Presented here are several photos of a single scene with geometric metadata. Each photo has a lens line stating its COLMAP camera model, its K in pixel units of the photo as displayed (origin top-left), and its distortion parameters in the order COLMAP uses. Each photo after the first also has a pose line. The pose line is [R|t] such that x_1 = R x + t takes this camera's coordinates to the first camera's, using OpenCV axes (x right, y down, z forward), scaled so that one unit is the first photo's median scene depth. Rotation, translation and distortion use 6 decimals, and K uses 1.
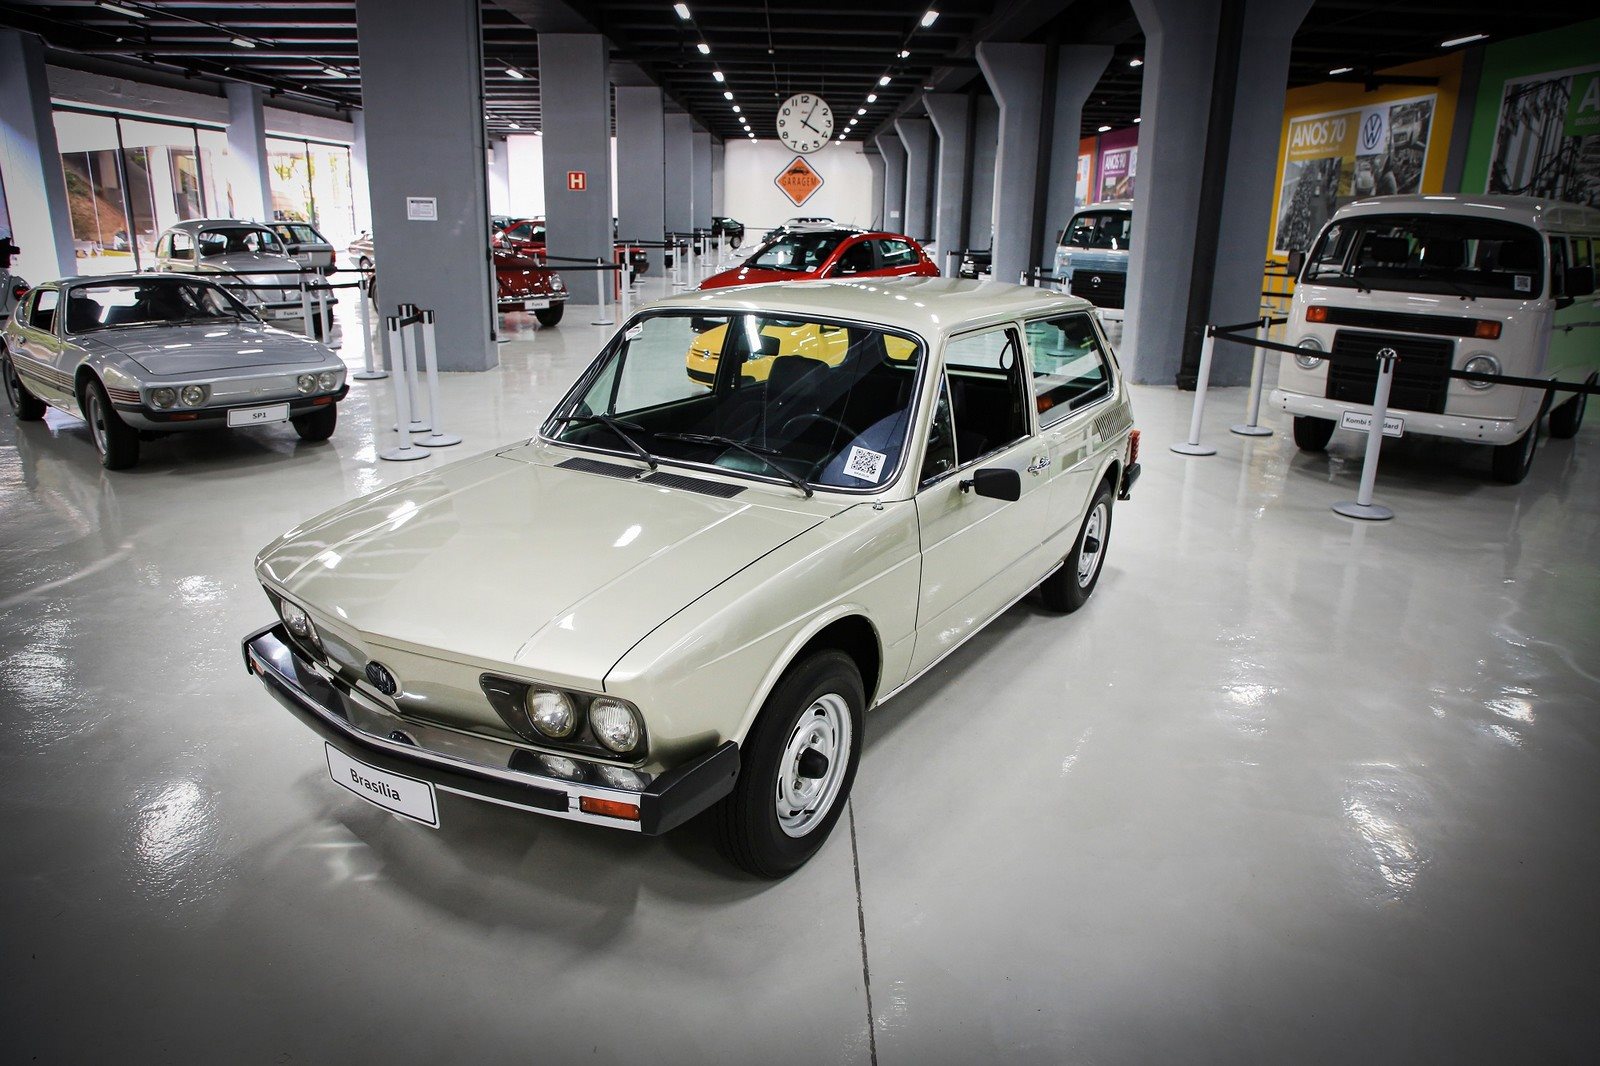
lens RADIAL K [[1074.5, 0, 800.0], [0, 1074.5, 533.0], [0, 0, 1]] dist [-0.084476, 0.046174]
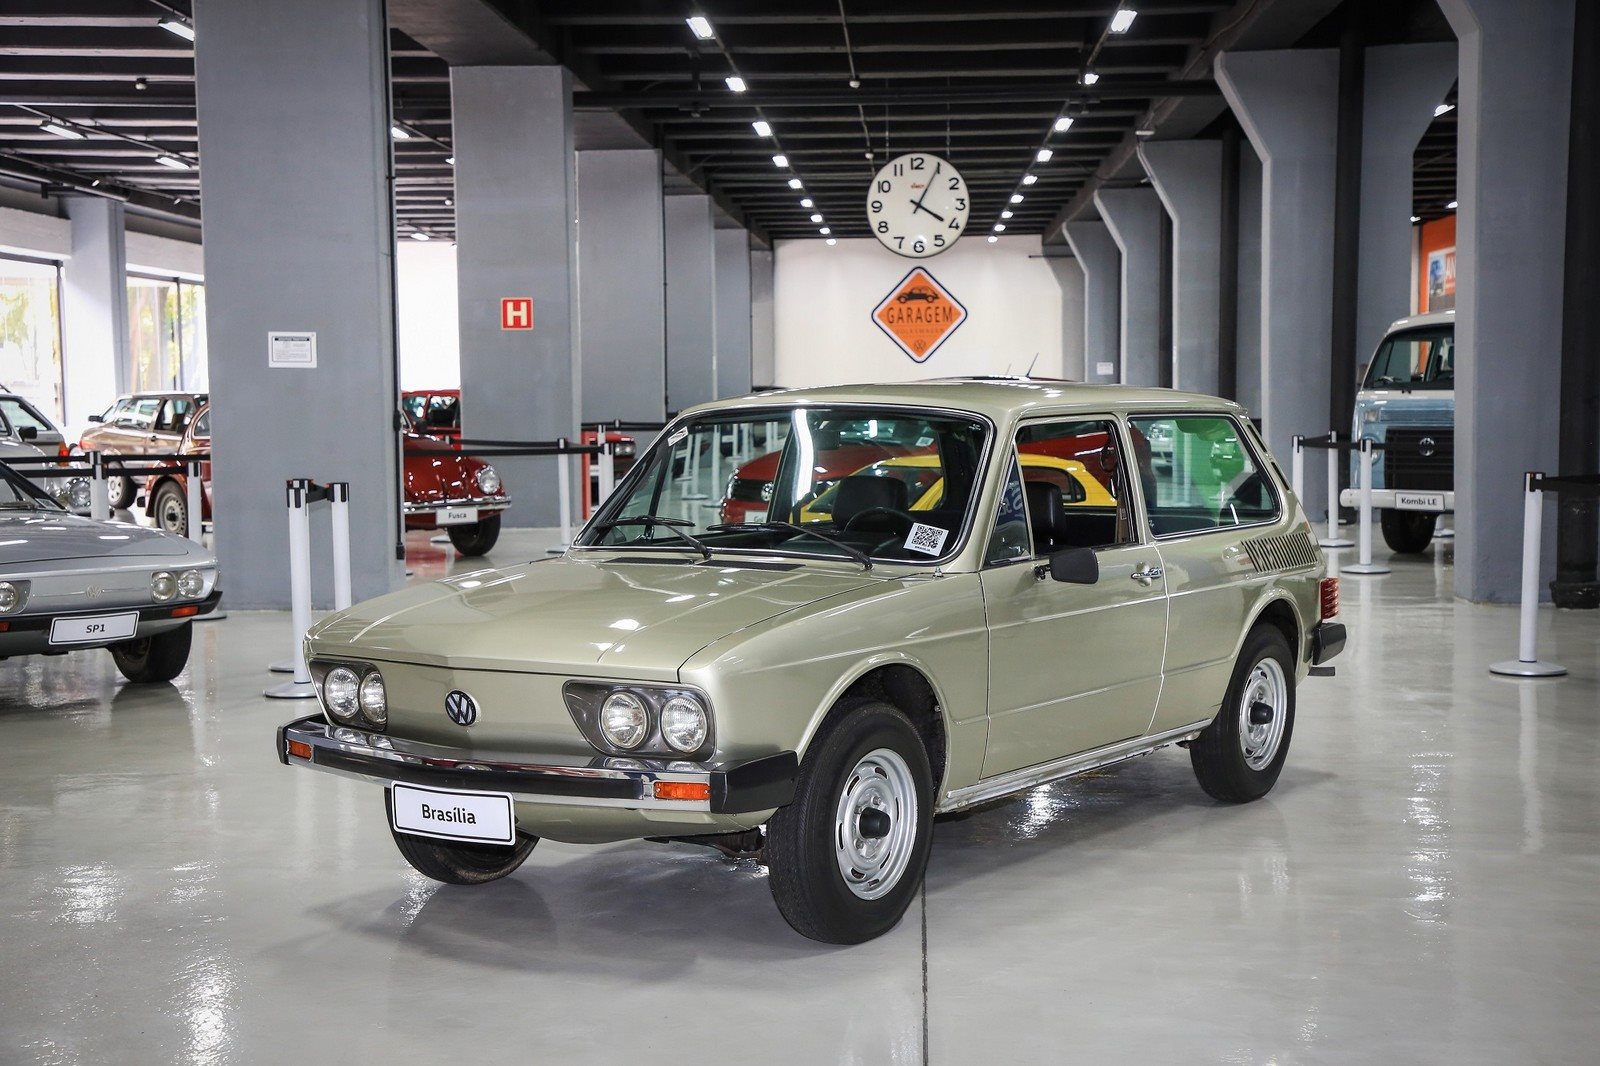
lens RADIAL K [[2303.3, 0, 800.0], [0, 2303.3, 533.0], [0, 0, 1]] dist [0.225380, -0.035286]
pose [[0.997929, -0.026128, -0.058785, 0.011466], [0.012123, 0.973811, -0.227037, 0.066459], [0.063178, 0.225854, 0.972110, -0.170744]]
